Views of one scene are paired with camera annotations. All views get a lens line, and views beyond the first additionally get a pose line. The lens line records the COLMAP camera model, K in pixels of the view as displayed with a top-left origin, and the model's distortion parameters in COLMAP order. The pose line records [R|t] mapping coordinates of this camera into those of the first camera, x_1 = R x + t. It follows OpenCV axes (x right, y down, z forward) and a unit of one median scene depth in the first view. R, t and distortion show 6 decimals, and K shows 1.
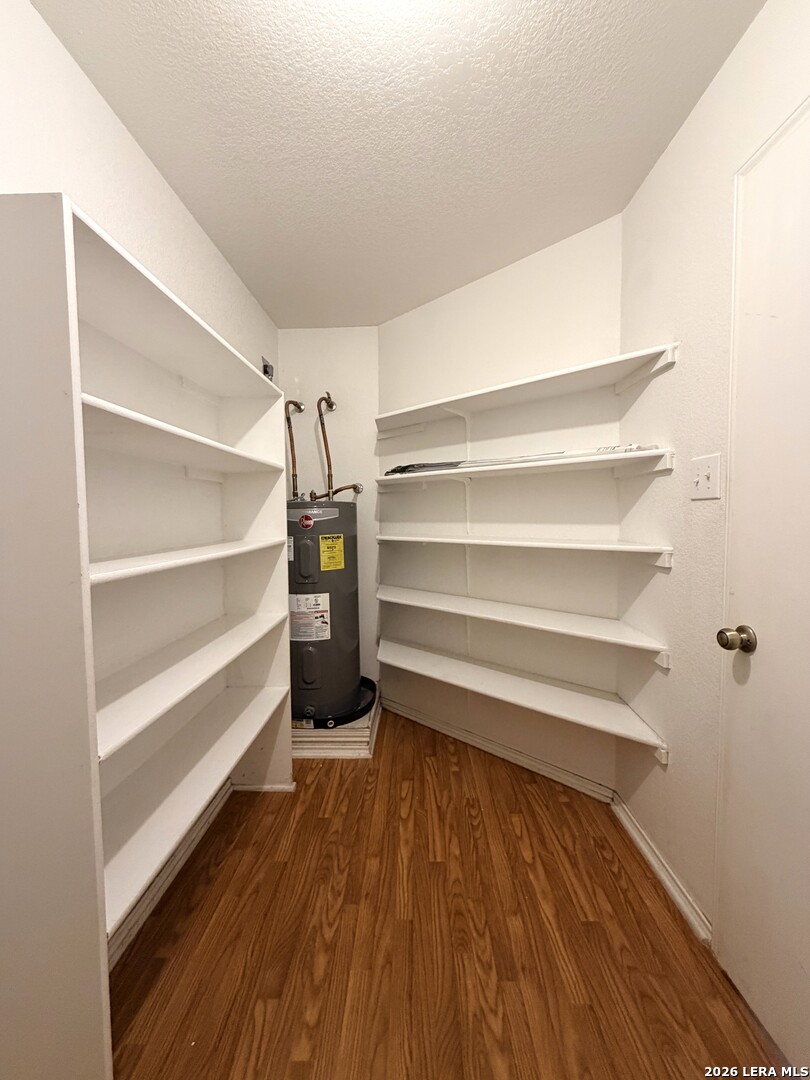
lens RADIAL K [[439.3, 0, 399.8], [0, 439.3, 540.0], [0, 0, 1]] dist [0.004760, -0.000549]
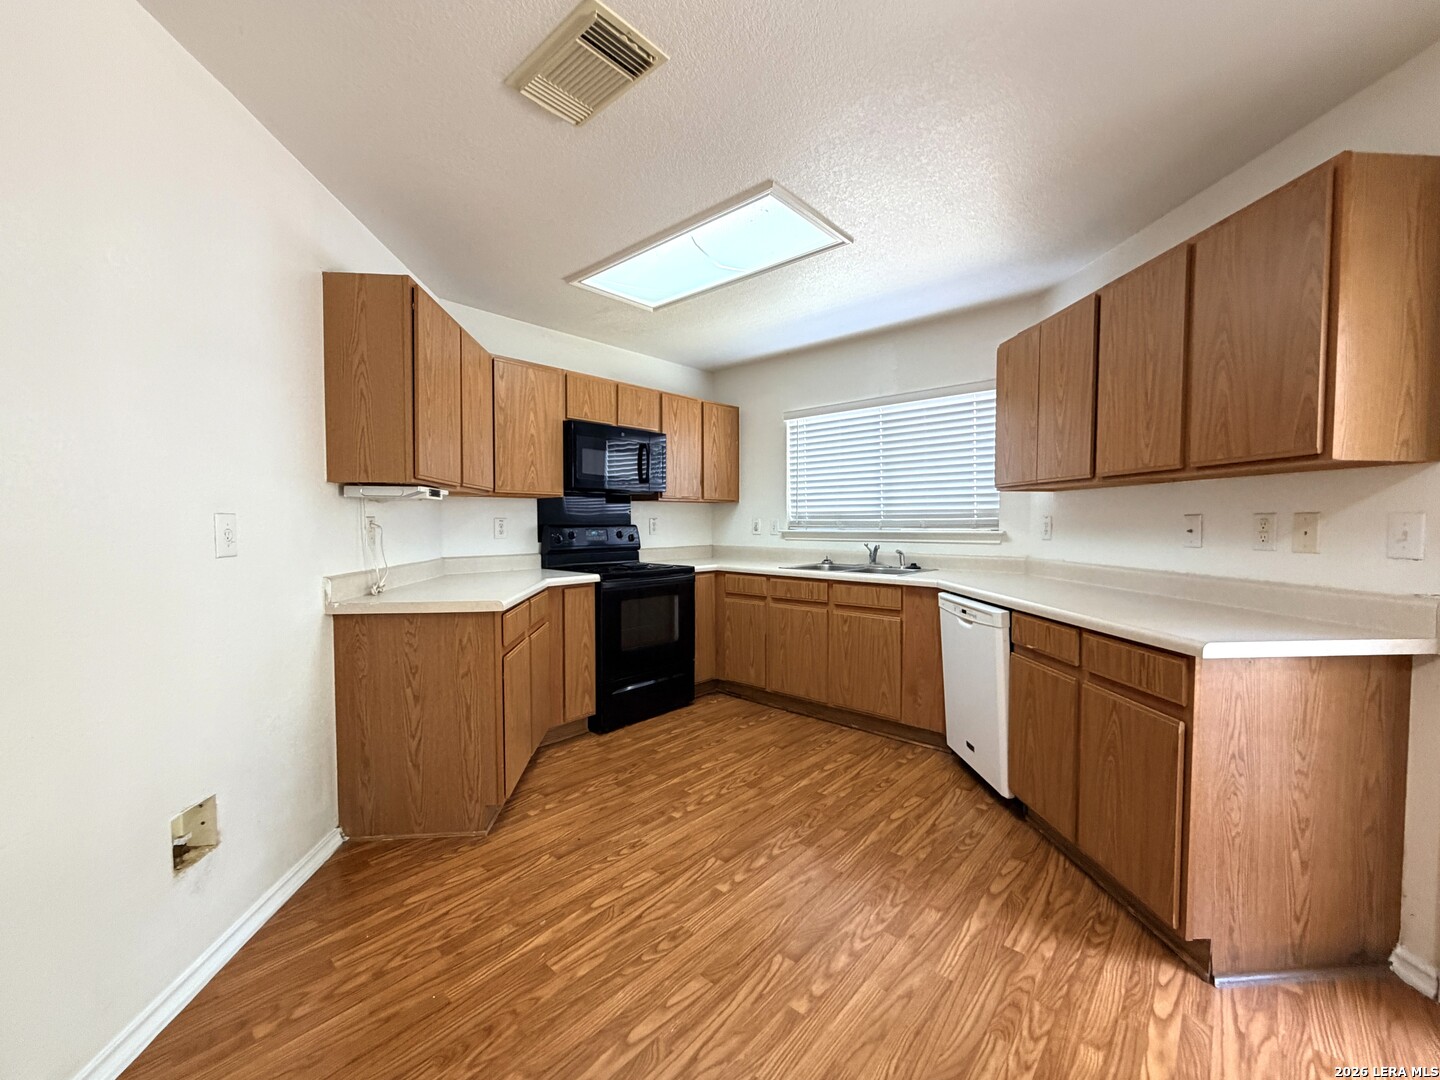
lens RADIAL K [[585.7, 0, 712.3], [0, 585.7, 538.5], [0, 0, 1]] dist [0.004760, -0.000549]
pose [[0.761731, 0.037405, -0.646813, 0.360026], [-0.042677, 0.999061, 0.007516, 0.007626], [0.646486, 0.021879, 0.762612, -0.189442]]
